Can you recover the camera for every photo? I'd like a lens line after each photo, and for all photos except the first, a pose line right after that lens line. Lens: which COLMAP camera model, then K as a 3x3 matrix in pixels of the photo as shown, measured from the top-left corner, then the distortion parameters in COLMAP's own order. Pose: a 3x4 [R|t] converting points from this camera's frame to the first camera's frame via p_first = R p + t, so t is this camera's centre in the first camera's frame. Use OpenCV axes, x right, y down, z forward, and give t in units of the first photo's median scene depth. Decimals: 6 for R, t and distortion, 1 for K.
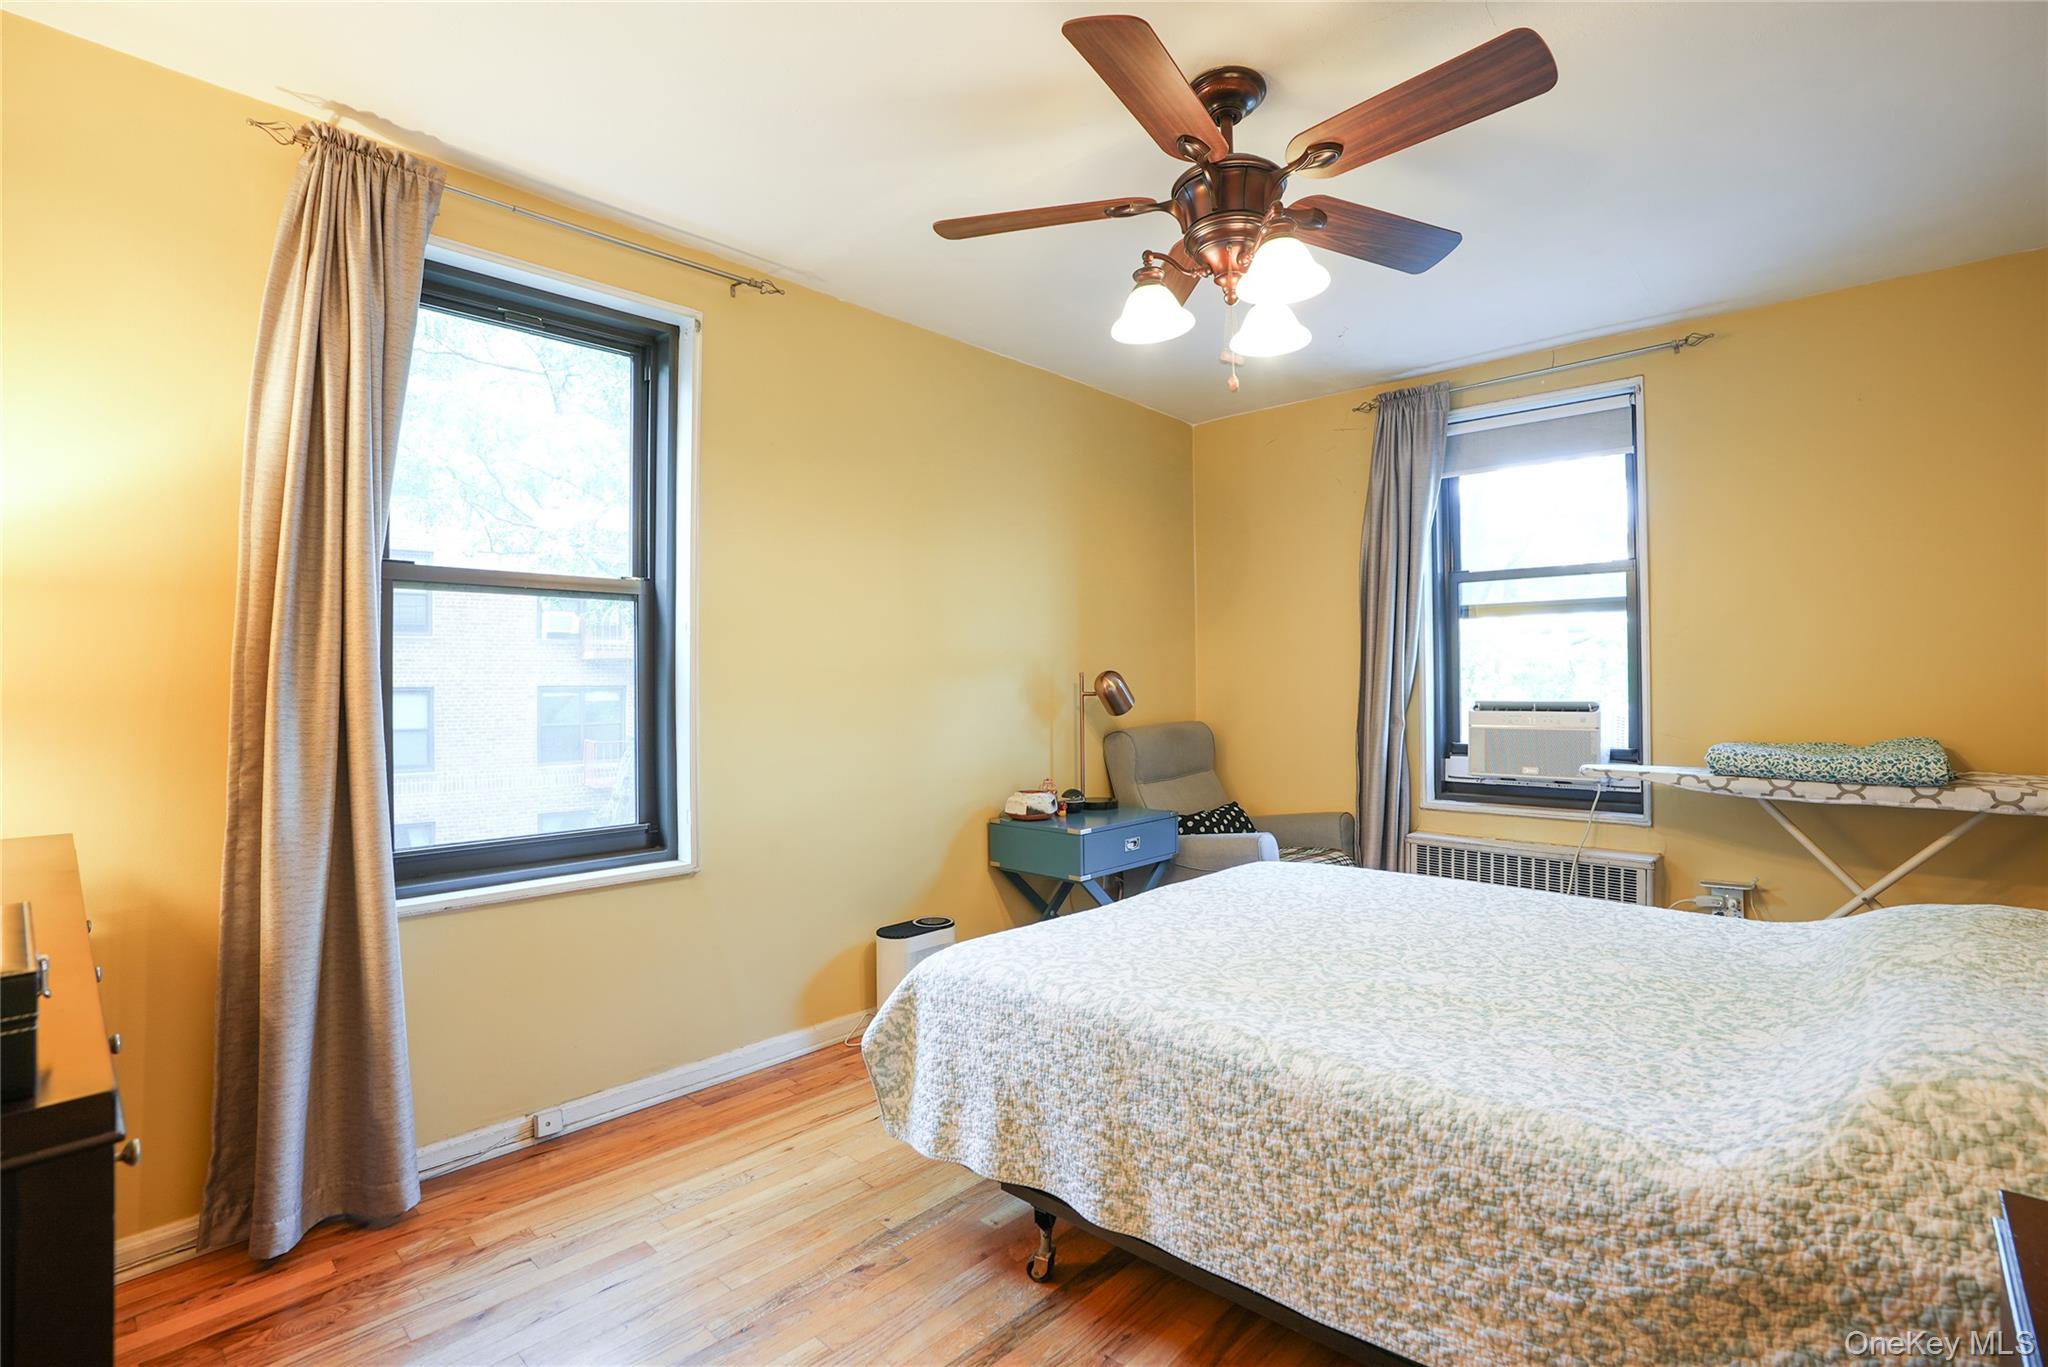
lens RADIAL K [[971.6, 0, 1024.0], [0, 971.6, 683.5], [0, 0, 1]] dist [-0.061170, 0.024790]
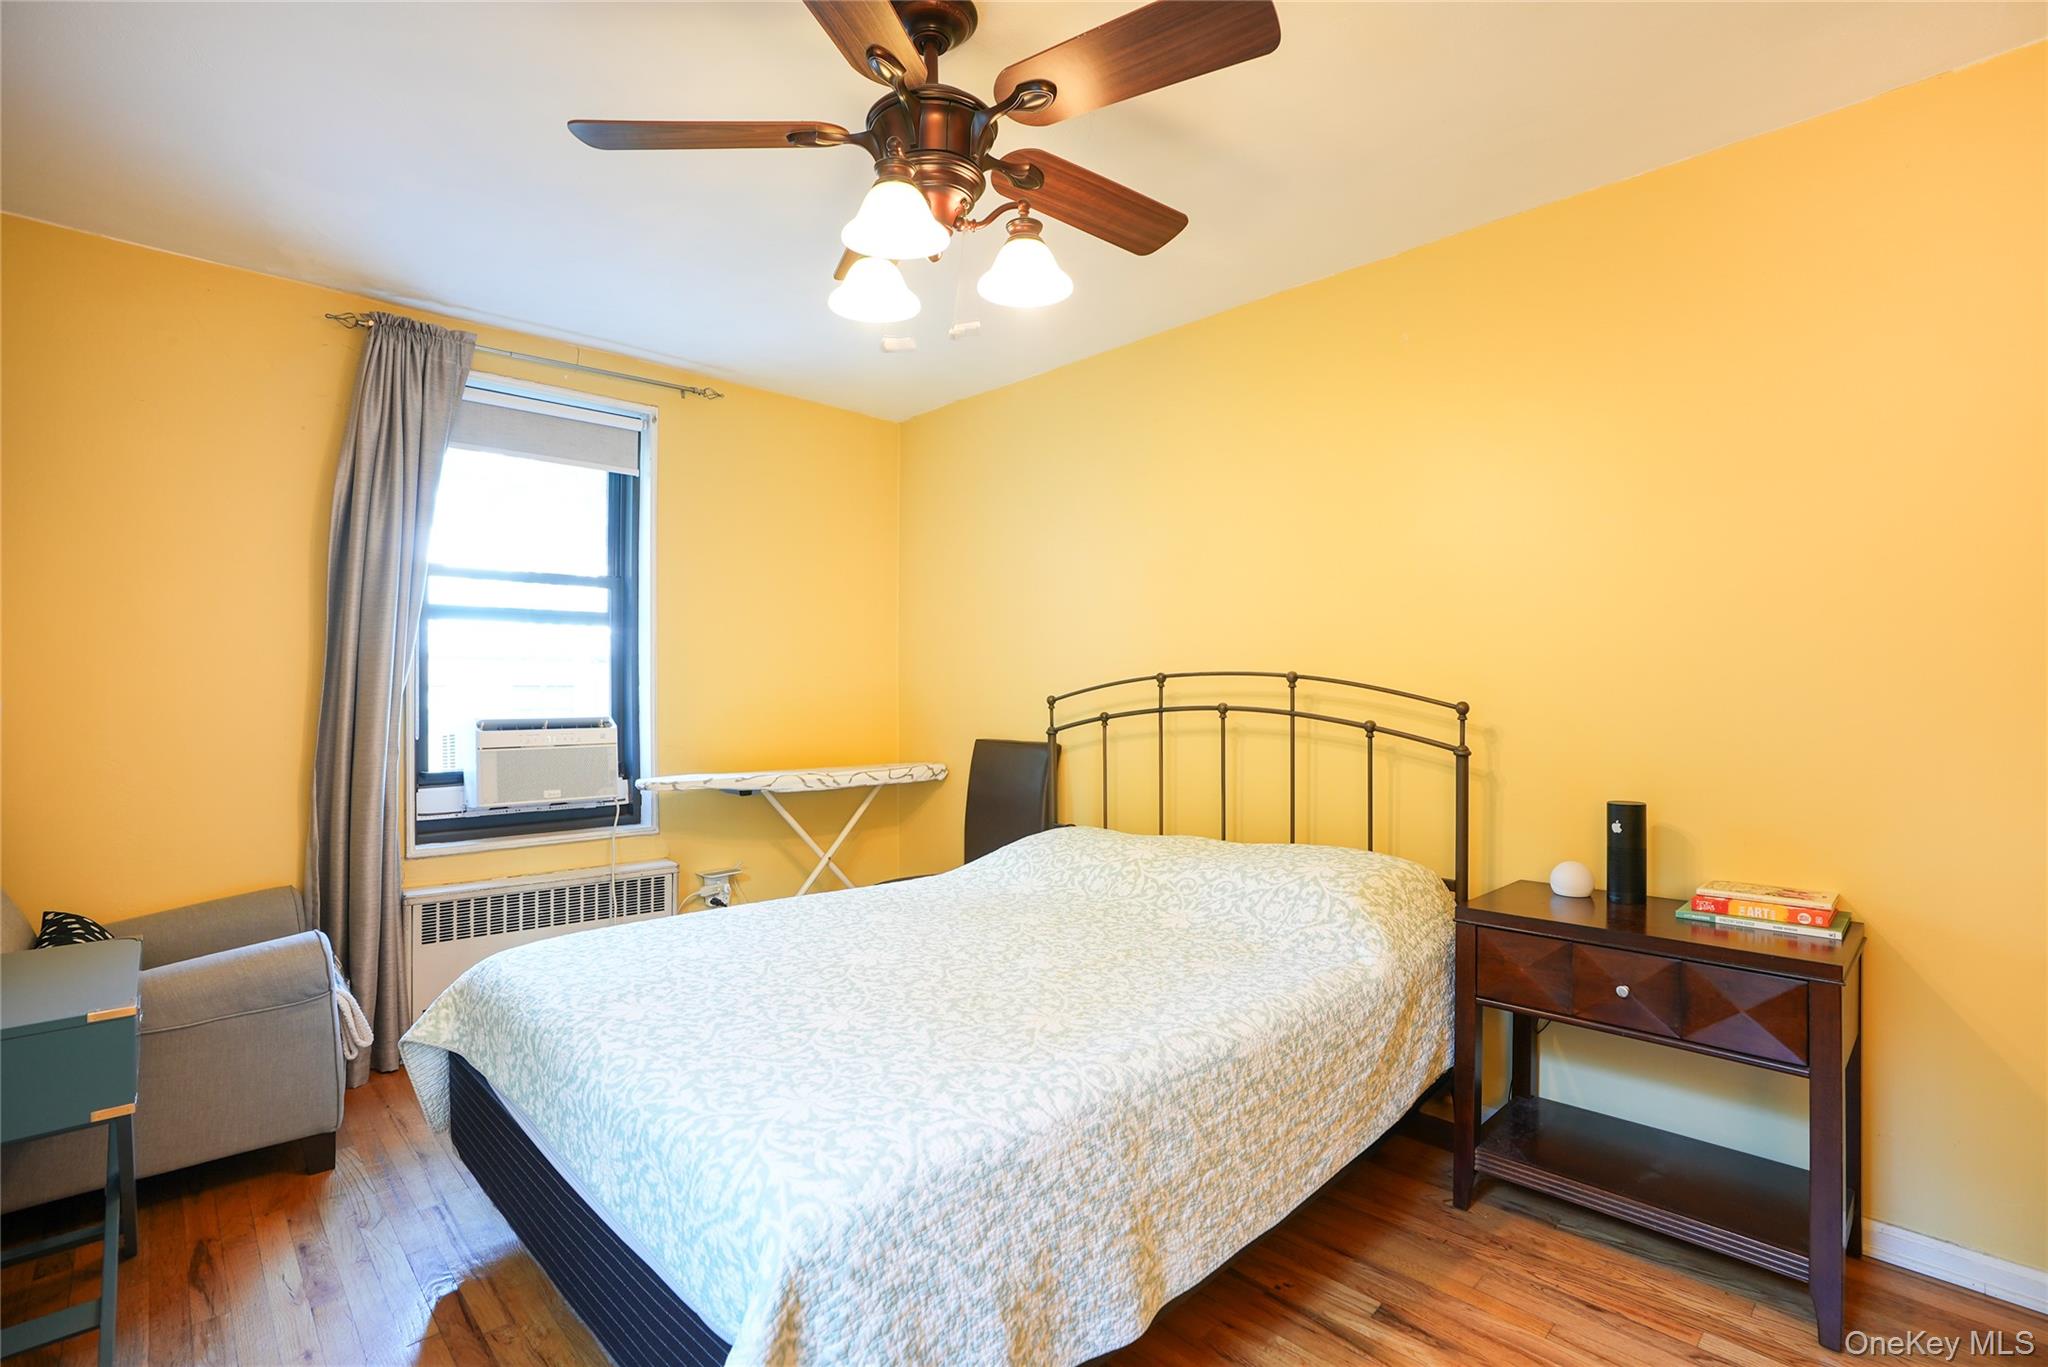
lens RADIAL K [[971.6, 0, 1024.0], [0, 971.6, 683.5], [0, 0, 1]] dist [-0.061170, 0.024790]
pose [[0.028952, 0.014436, 0.999477, -0.759093], [0.001812, 0.999893, -0.014495, -0.001615], [-0.999579, 0.002231, 0.028923, 1.051541]]
